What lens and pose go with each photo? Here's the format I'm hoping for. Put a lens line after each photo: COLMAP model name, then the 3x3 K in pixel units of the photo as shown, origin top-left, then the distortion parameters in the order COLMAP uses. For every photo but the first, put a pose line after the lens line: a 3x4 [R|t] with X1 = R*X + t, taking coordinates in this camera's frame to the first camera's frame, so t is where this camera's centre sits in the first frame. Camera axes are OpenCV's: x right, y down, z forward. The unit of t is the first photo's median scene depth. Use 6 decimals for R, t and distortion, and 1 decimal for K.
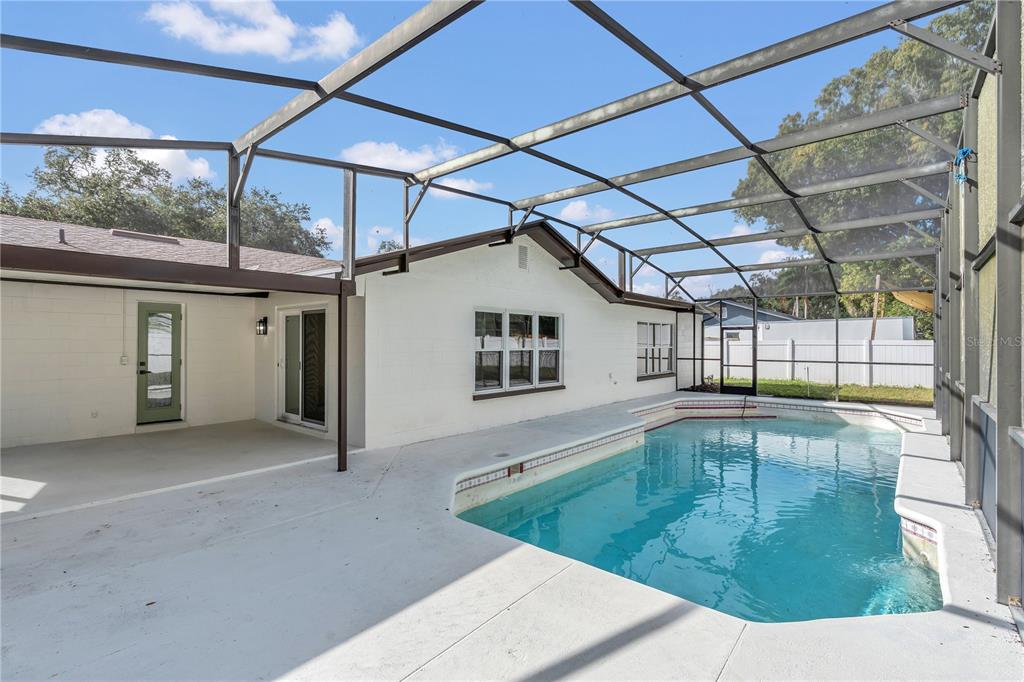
lens RADIAL K [[474.9, 0, 513.3], [0, 474.9, 345.5], [0, 0, 1]] dist [0.000233, 0.000666]
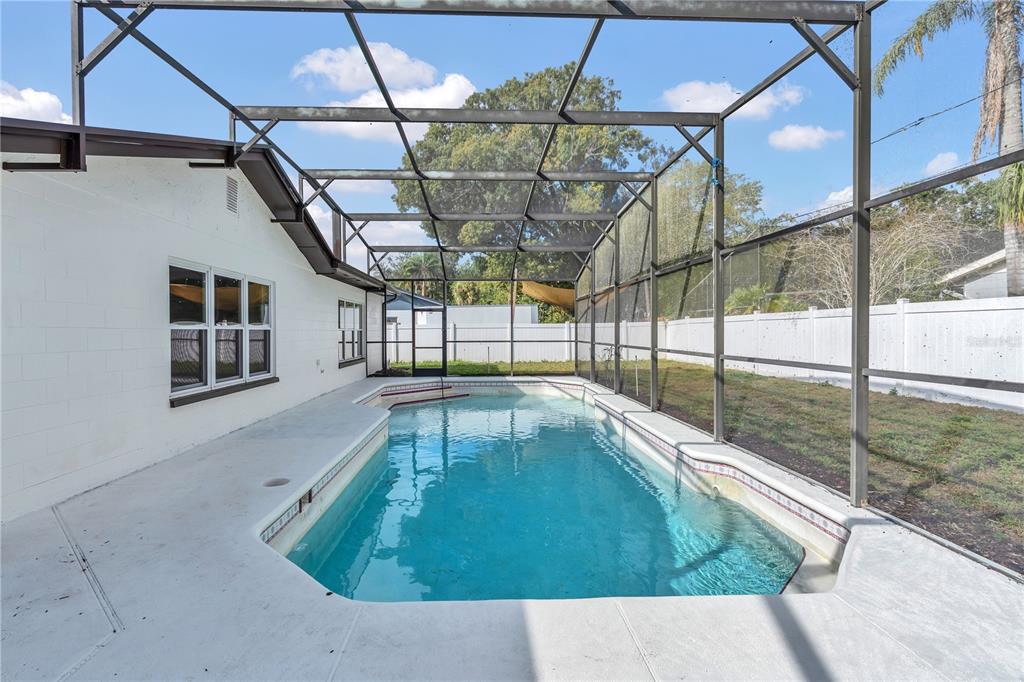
lens RADIAL K [[493.1, 0, 504.9], [0, 493.1, 341.1], [0, 0, 1]] dist [-0.002647, 0.000409]
pose [[0.738225, -0.018168, 0.674310, -0.135606], [0.007909, 0.999802, 0.018279, 0.013806], [-0.674508, -0.008161, 0.738222, 0.157631]]
